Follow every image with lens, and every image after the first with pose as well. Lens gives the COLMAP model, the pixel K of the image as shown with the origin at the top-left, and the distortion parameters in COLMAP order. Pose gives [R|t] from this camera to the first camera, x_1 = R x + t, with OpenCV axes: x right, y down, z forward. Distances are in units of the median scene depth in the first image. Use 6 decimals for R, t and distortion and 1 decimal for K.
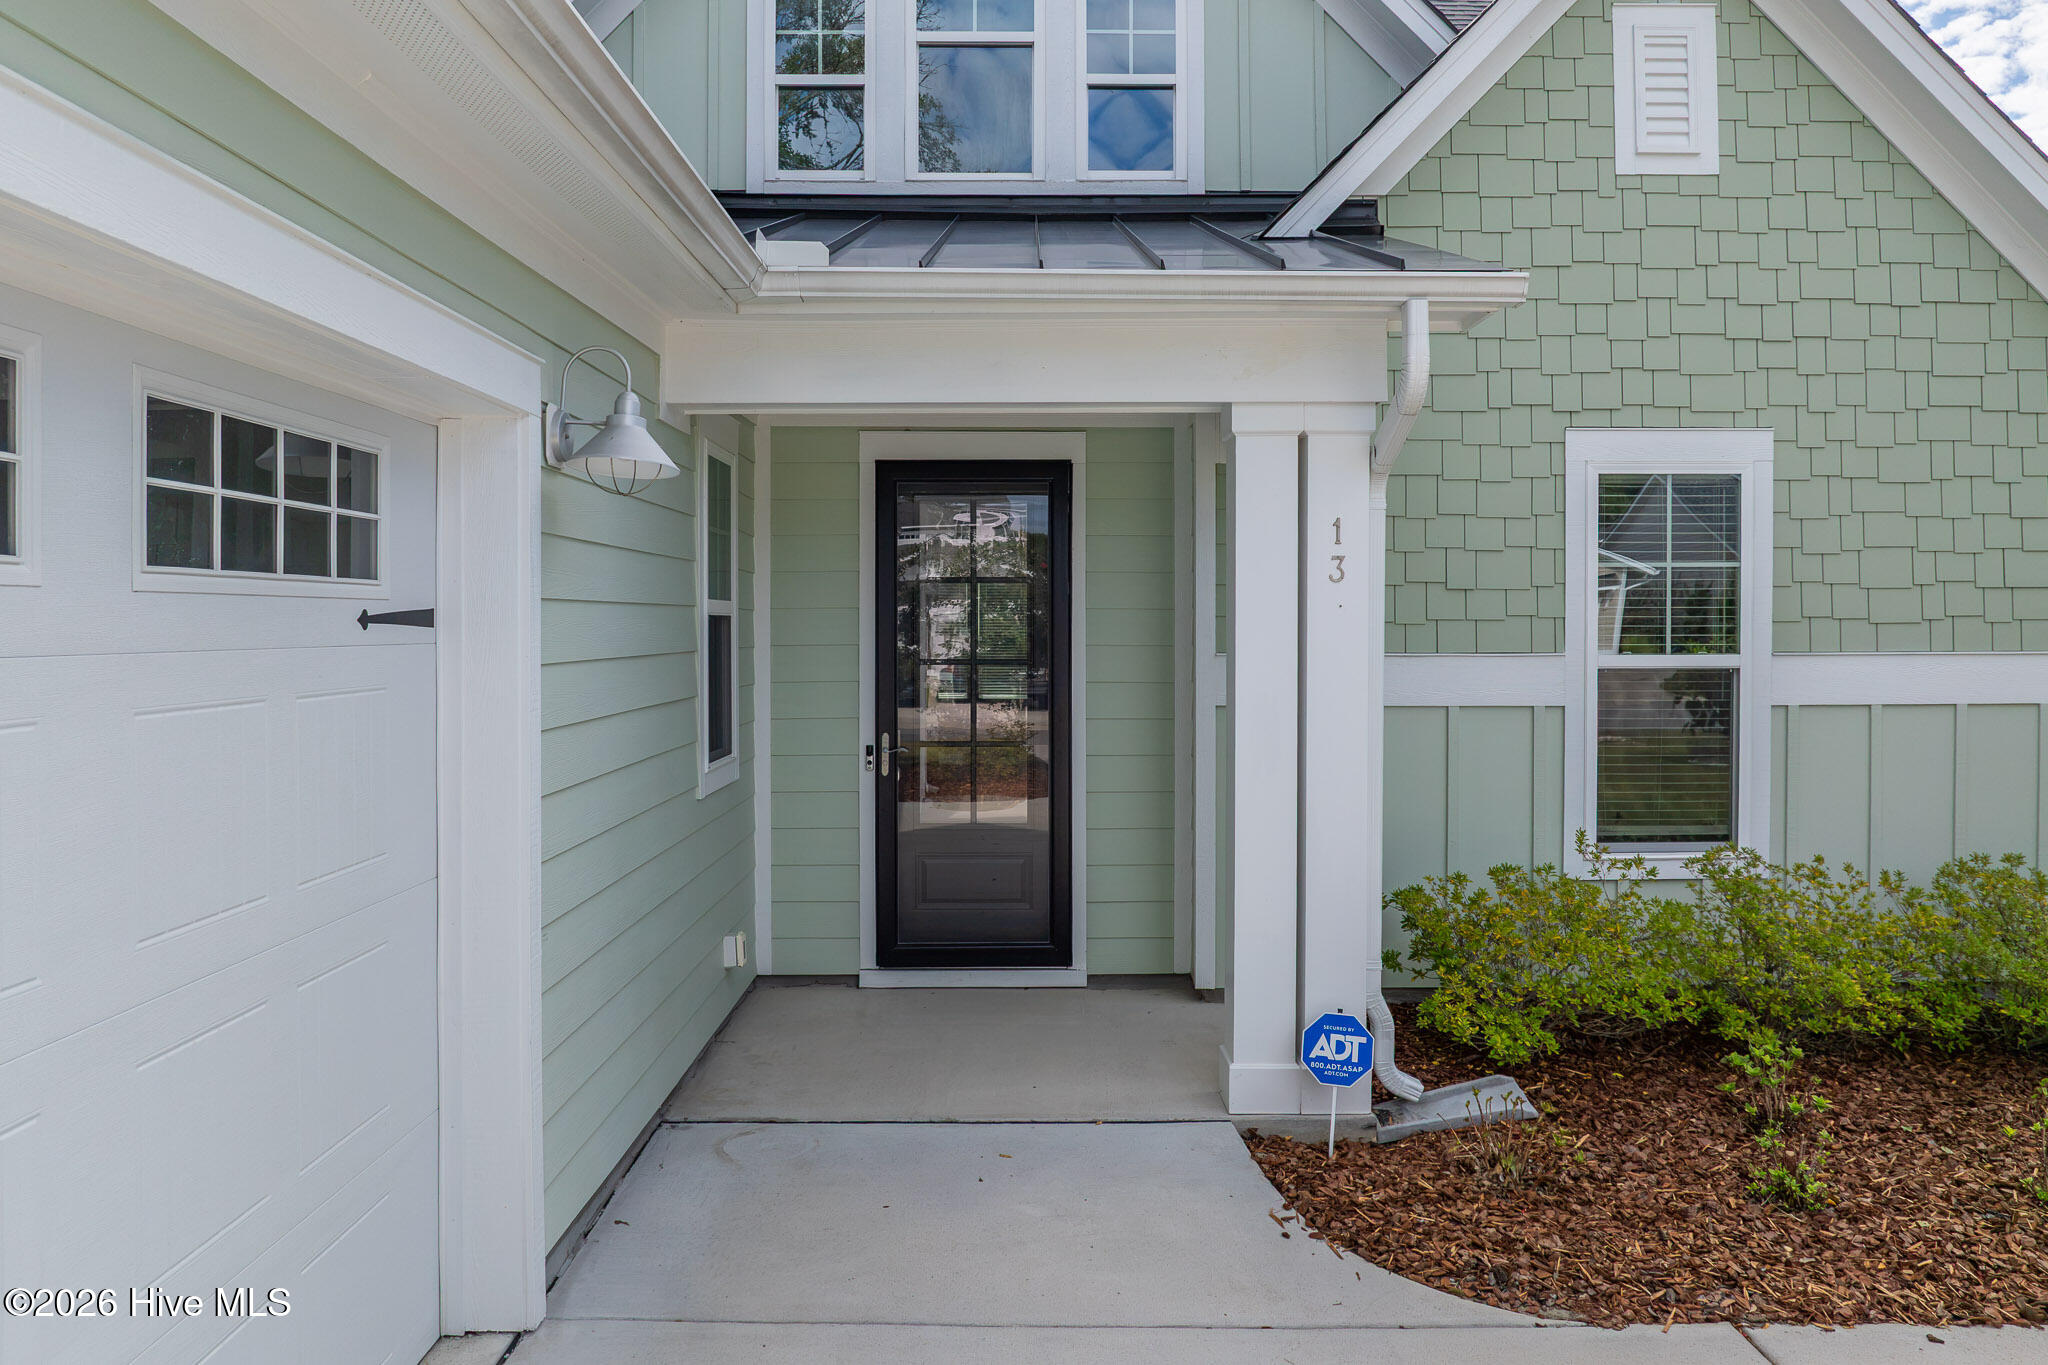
lens RADIAL K [[1476.0, 0, 1030.8], [0, 1476.0, 641.6], [0, 0, 1]] dist [-0.043334, -0.000680]
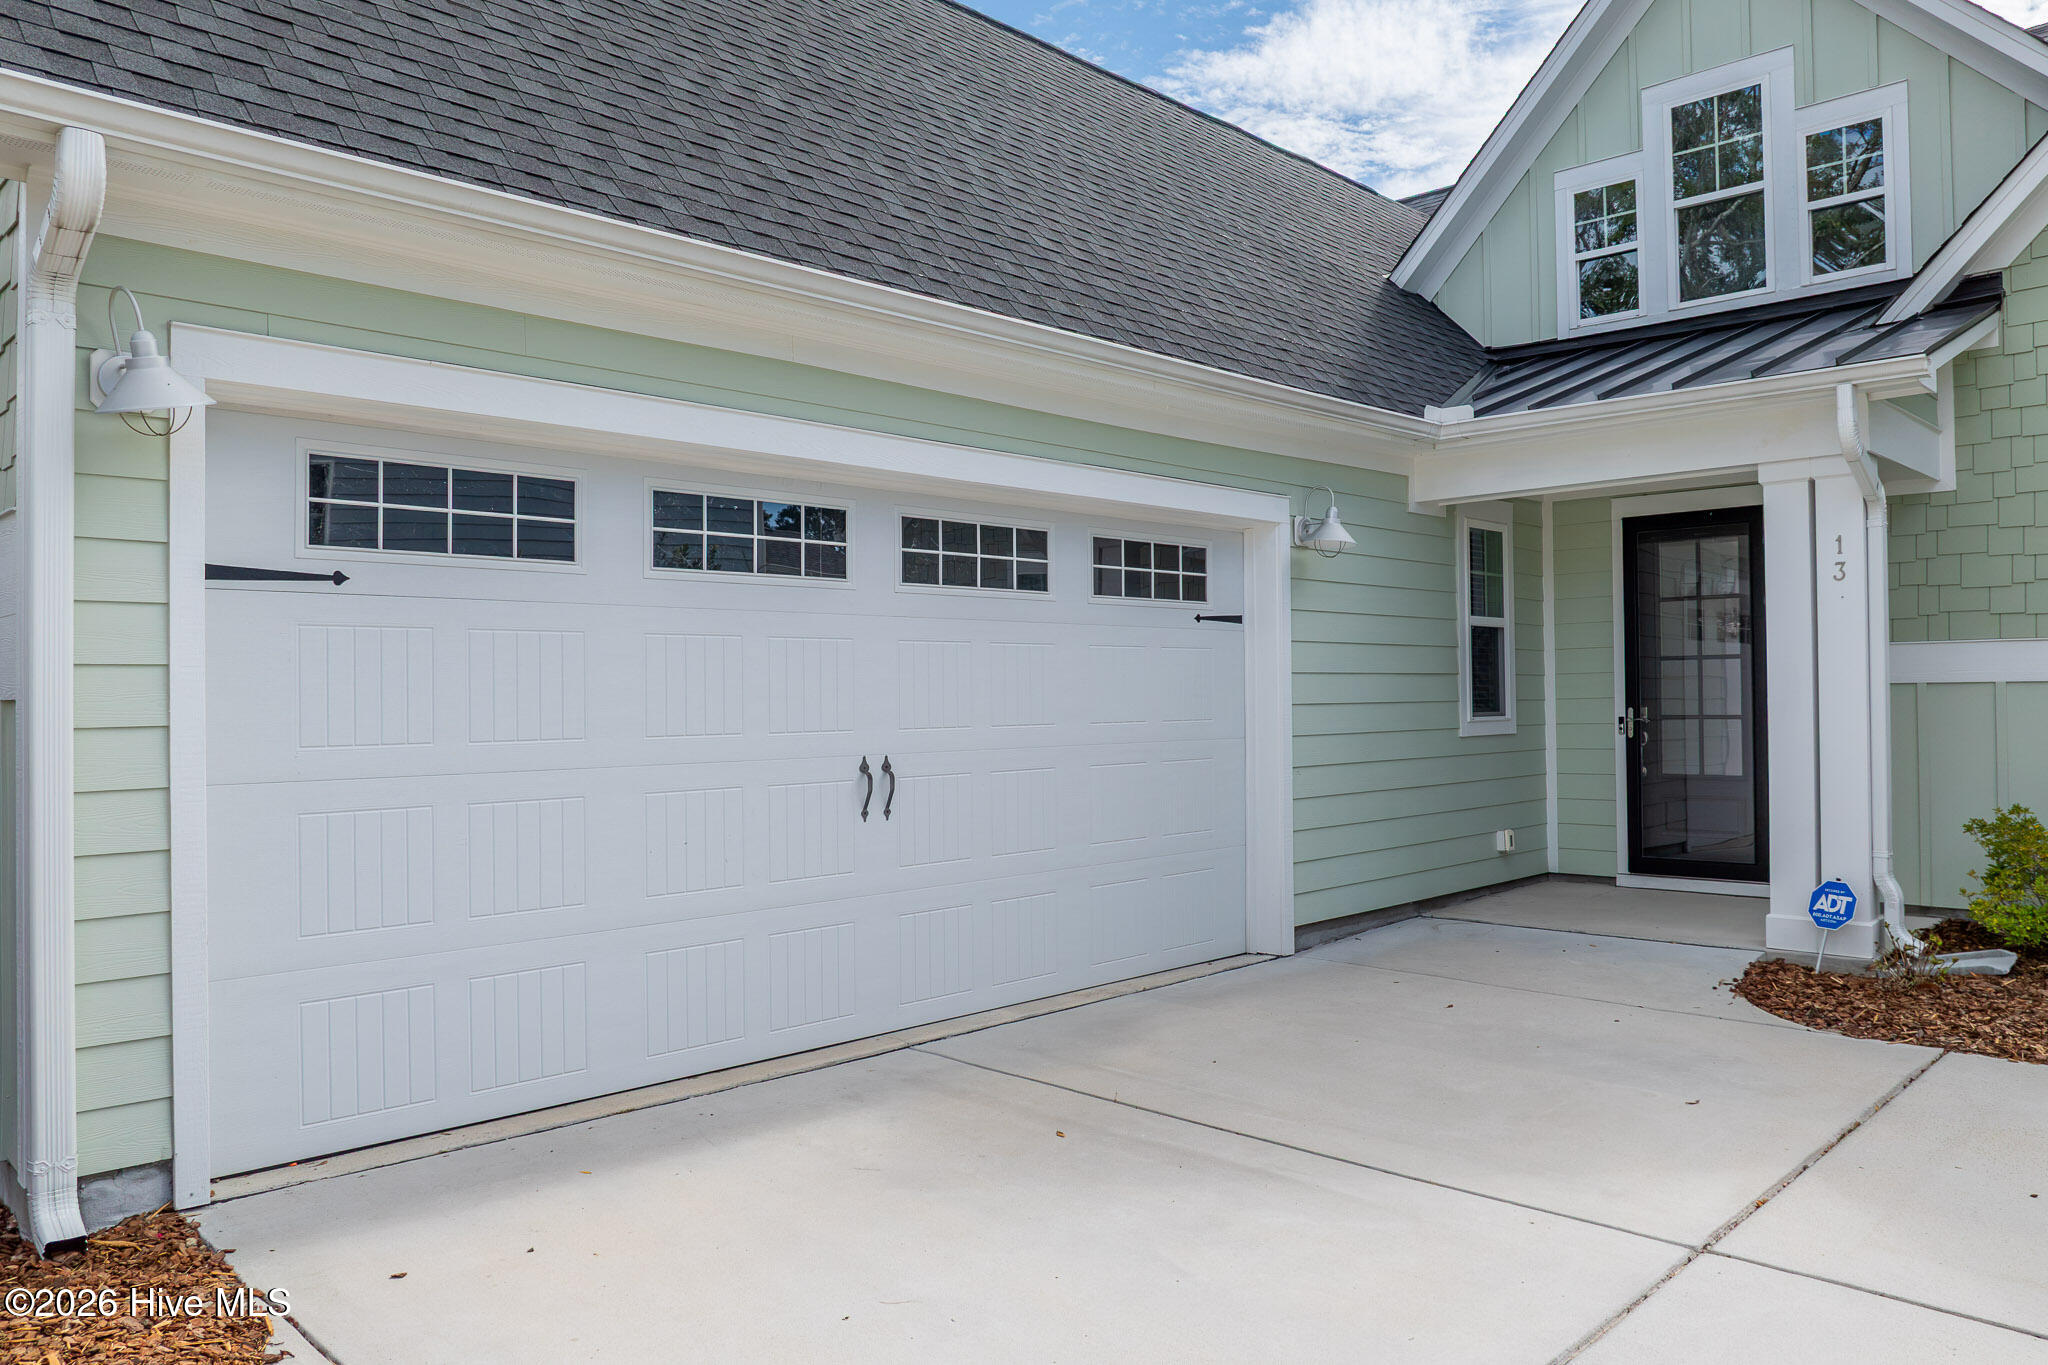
lens RADIAL K [[1439.4, 0, 1024.0], [0, 1439.4, 682.5], [0, 0, 1]] dist [-0.041542, 0.000680]
pose [[0.707890, -0.014681, -0.706170, 0.487269], [0.002570, 0.999831, -0.018210, 0.064410], [0.706318, 0.011076, 0.707808, -0.417621]]
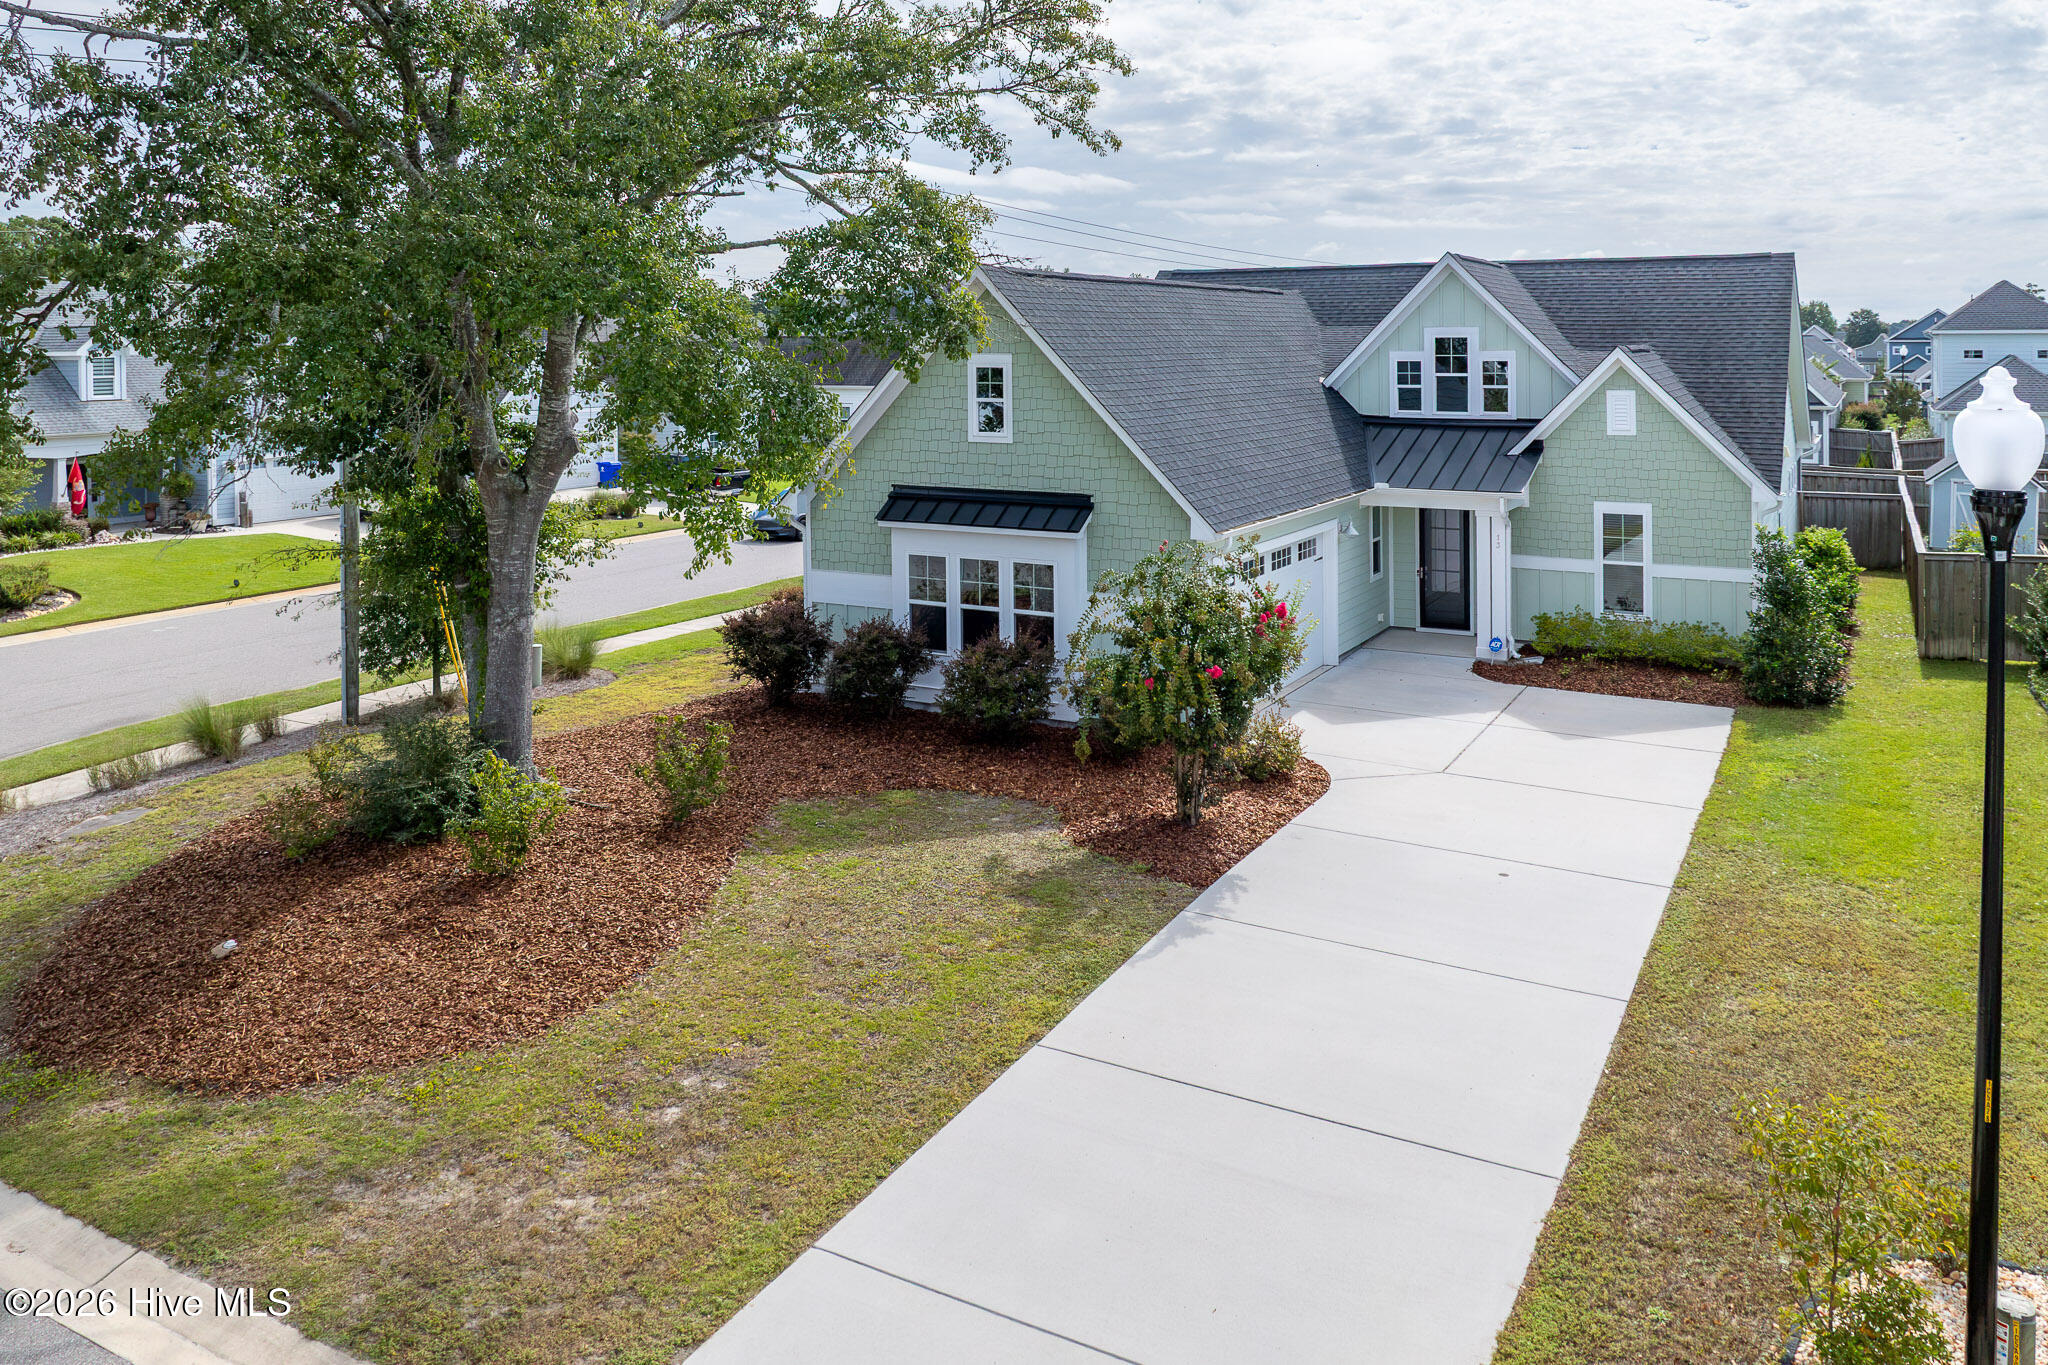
lens RADIAL K [[1487.2, 0, 1024.3], [0, 1487.2, 350.0], [0, 0, 1]] dist [-0.025935, -0.003554]
pose [[0.865871, -0.005851, -0.500233, 1.022012], [0.004985, 0.999983, -0.003067, -0.539594], [0.500242, 0.000162, 0.865885, -3.131581]]
